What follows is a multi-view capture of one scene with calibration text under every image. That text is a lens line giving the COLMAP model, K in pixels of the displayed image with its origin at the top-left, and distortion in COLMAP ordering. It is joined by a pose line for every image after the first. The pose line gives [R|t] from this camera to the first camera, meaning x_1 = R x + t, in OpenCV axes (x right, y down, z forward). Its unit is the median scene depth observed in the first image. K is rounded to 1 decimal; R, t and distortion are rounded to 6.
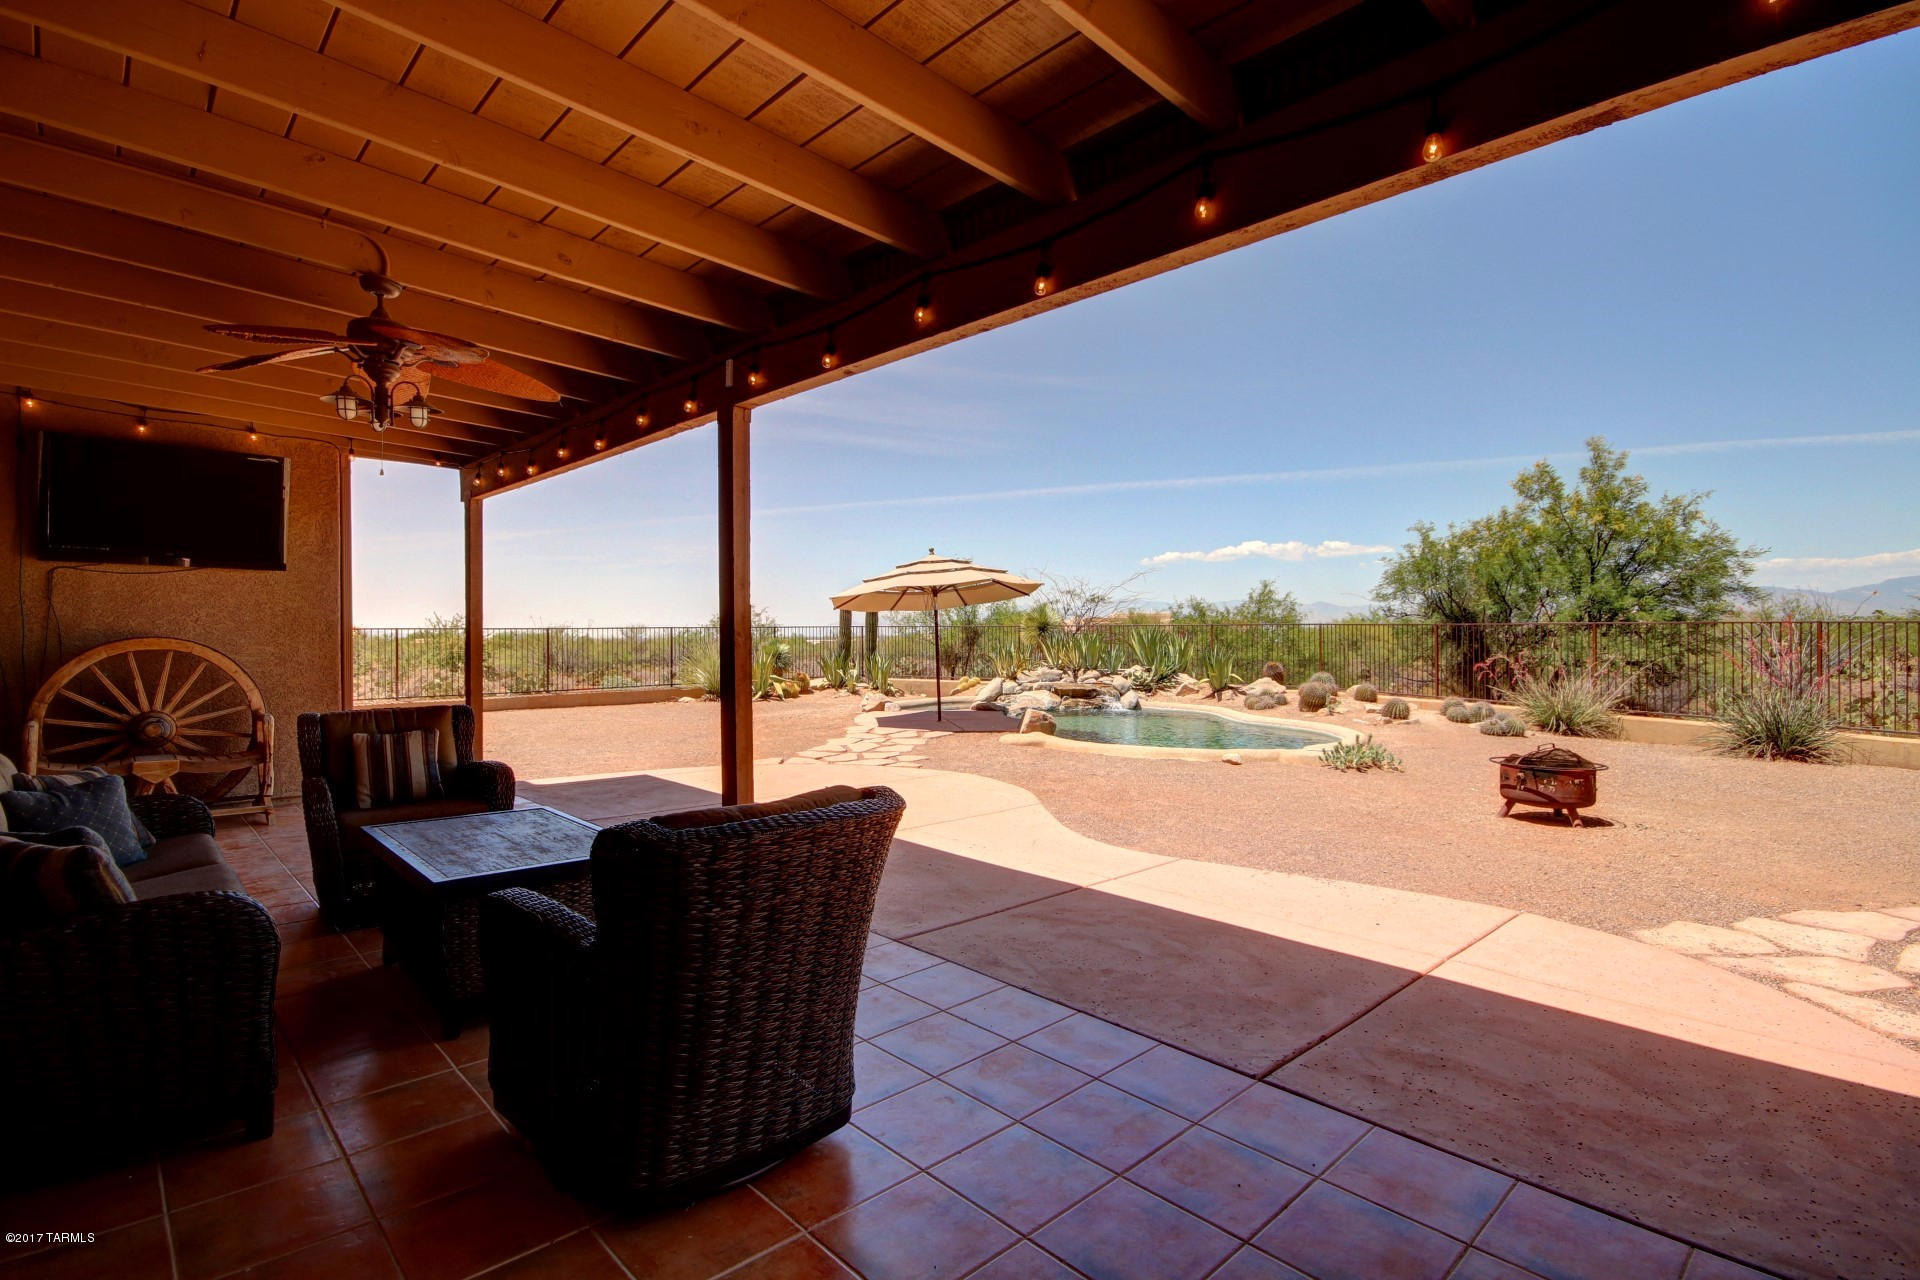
lens RADIAL K [[895.7, 0, 960.0], [0, 895.7, 640.0], [0, 0, 1]] dist [-0.000140, -0.000005]
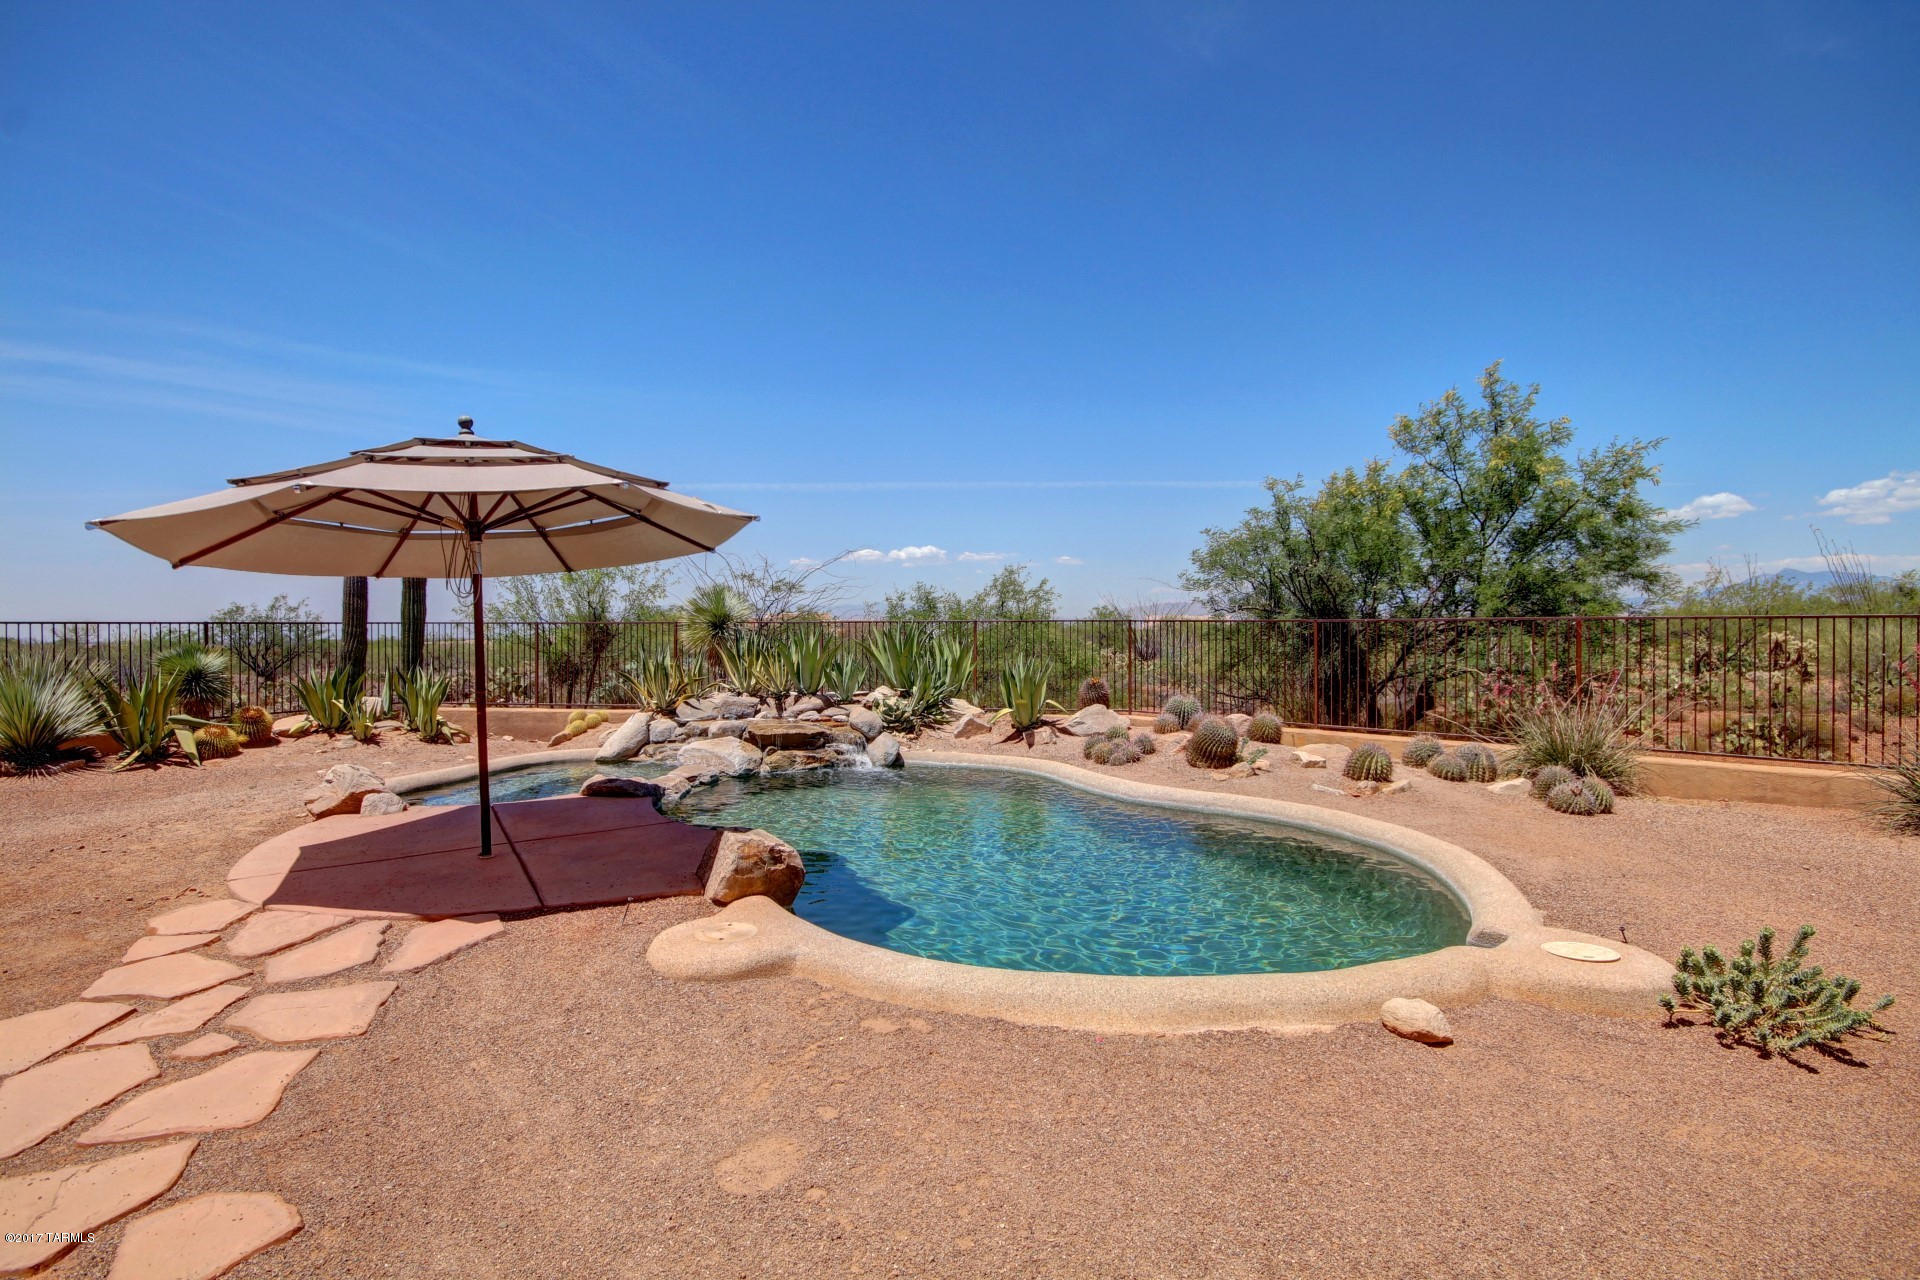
lens RADIAL K [[959.0, 0, 960.0], [0, 959.0, 640.0], [0, 0, 1]] dist [-0.002015, 0.000073]
pose [[0.933809, -0.001101, 0.357771, 0.015176], [0.001933, 0.999996, -0.001967, -0.001642], [-0.357767, 0.002528, 0.933807, 0.390752]]
